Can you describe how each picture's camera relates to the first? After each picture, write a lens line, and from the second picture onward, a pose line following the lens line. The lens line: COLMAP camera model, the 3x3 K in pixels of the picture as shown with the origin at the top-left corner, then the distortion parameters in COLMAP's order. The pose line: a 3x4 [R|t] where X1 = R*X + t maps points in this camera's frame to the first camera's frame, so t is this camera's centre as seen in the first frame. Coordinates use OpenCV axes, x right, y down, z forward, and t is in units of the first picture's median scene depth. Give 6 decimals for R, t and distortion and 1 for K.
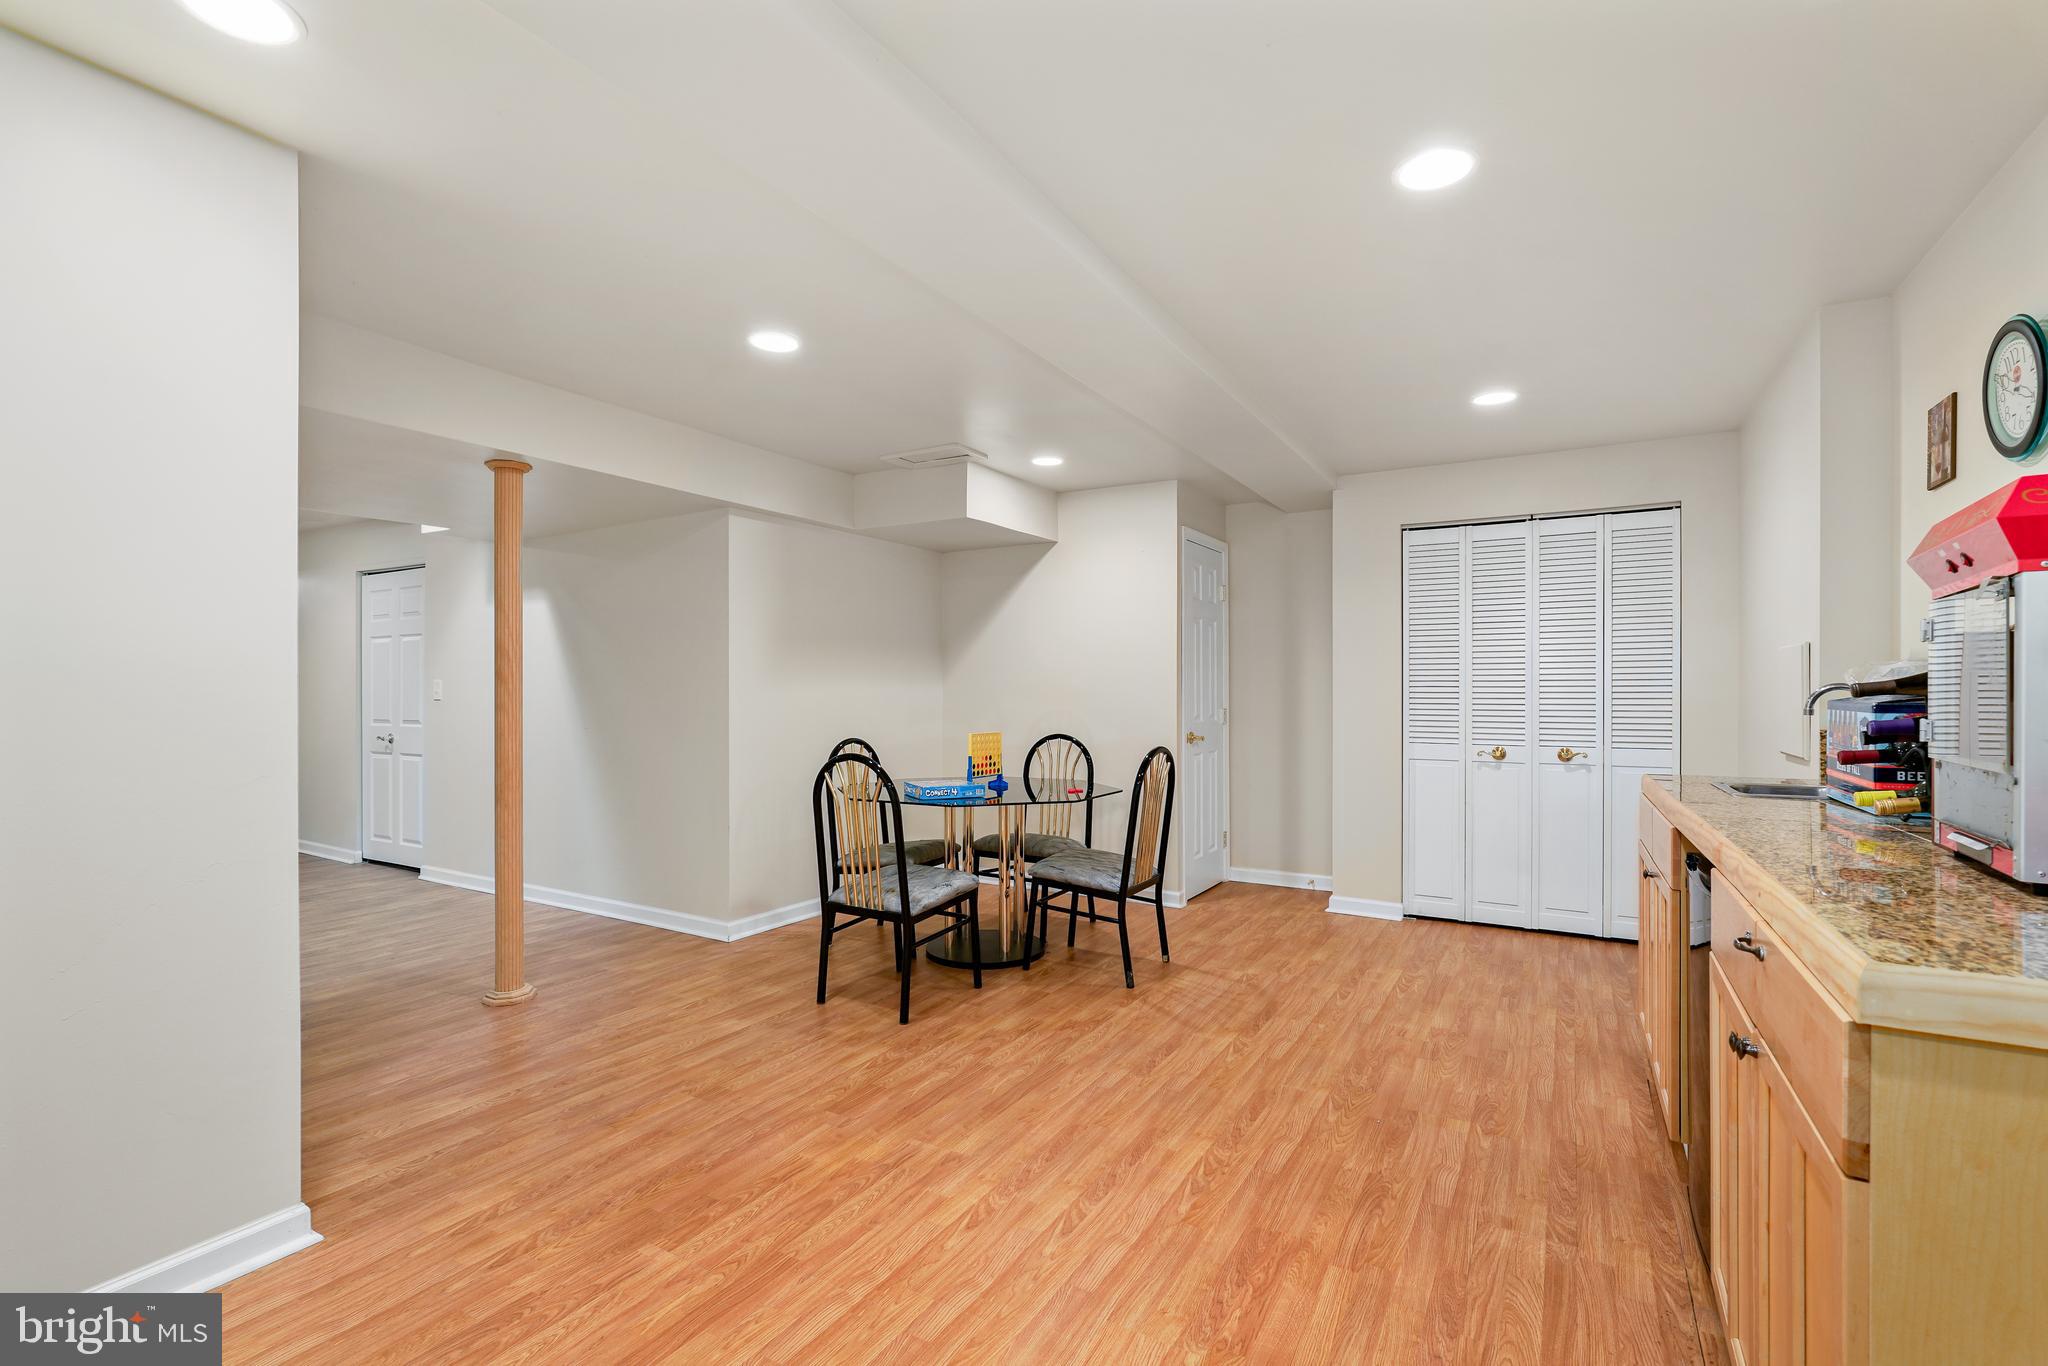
lens RADIAL K [[926.7, 0, 1046.9], [0, 926.7, 674.0], [0, 0, 1]] dist [-0.015669, 0.007247]
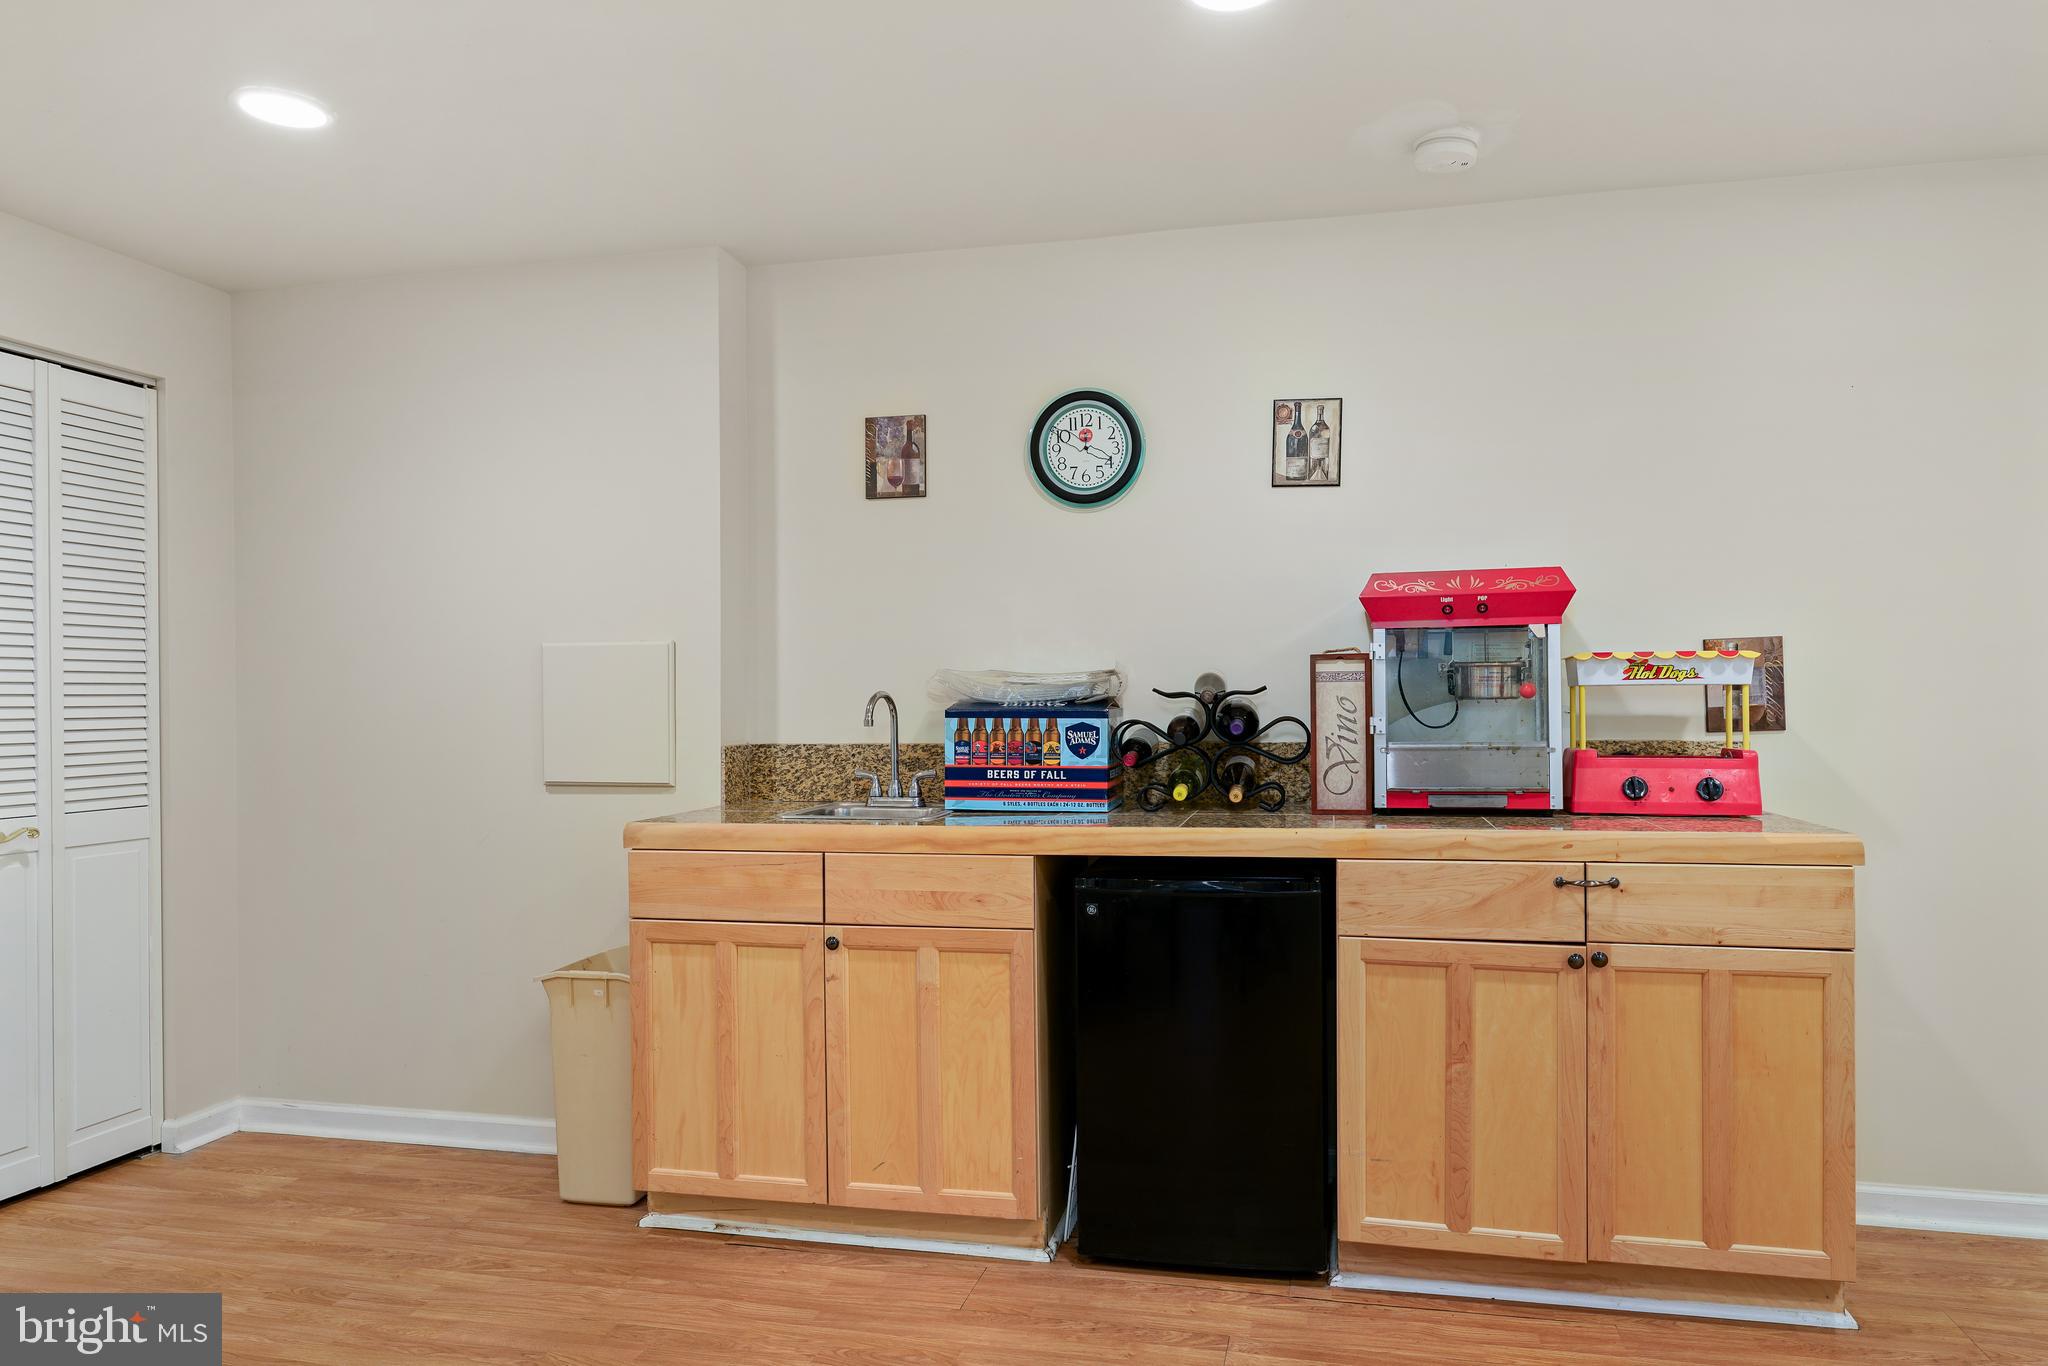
lens RADIAL K [[1353.2, 0, 1024.0], [0, 1353.2, 683.0], [0, 0, 1]] dist [-0.005807, -0.001012]
pose [[-0.276941, 0.002882, 0.960883, -0.398569], [-0.013935, 0.999878, -0.007015, 0.006230], [-0.960786, -0.015333, -0.276867, 1.009585]]
